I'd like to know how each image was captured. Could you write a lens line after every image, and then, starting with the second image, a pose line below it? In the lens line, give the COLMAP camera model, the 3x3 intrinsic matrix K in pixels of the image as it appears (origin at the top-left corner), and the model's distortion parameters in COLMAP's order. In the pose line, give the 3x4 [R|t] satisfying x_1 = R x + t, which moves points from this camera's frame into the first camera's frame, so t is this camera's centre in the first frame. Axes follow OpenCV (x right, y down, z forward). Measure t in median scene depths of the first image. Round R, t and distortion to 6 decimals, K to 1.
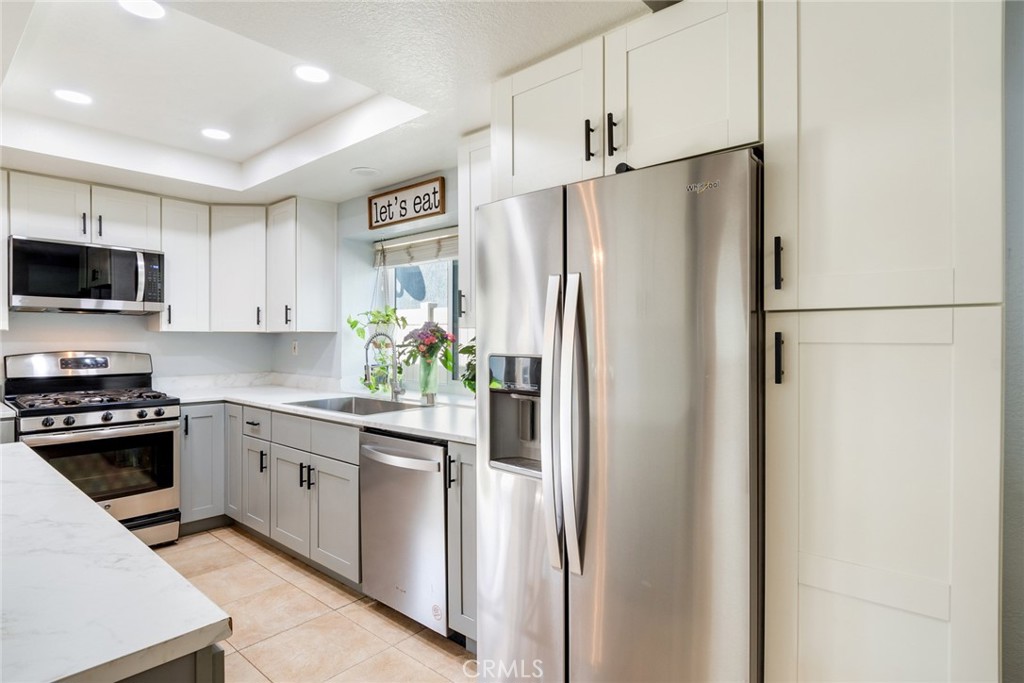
lens RADIAL K [[540.6, 0, 496.4], [0, 540.6, 332.9], [0, 0, 1]] dist [0.030125, -0.035192]
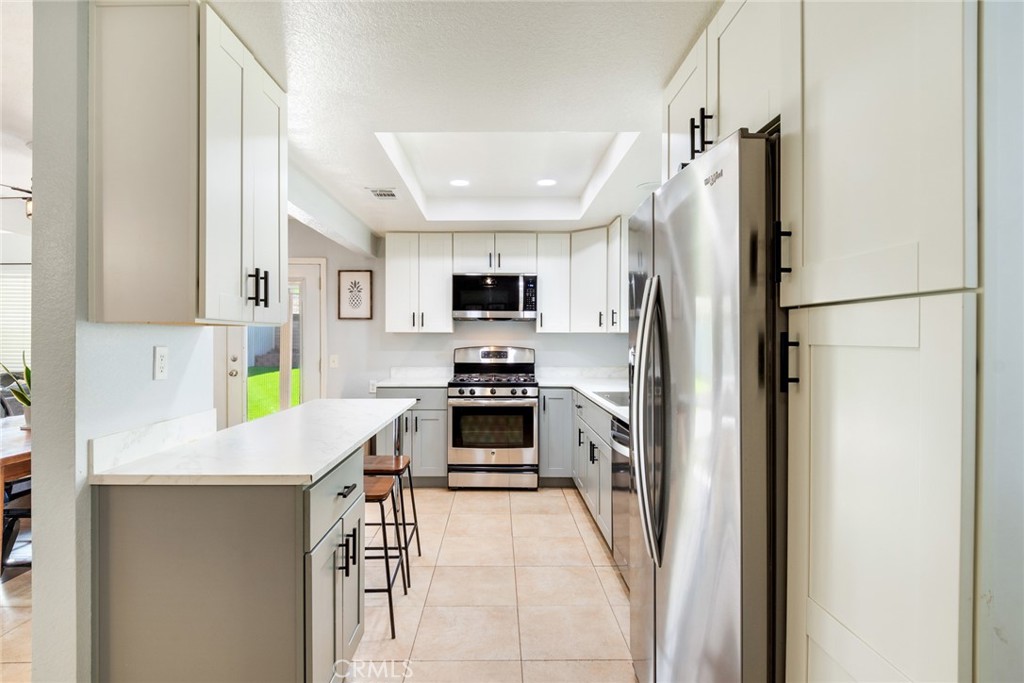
lens RADIAL K [[540.6, 0, 496.4], [0, 540.6, 332.9], [0, 0, 1]] dist [0.030125, -0.035192]
pose [[0.659271, -0.004667, -0.751891, 0.350773], [0.005200, 0.999985, -0.001647, -0.000757], [0.751888, -0.002824, 0.659285, 0.042554]]
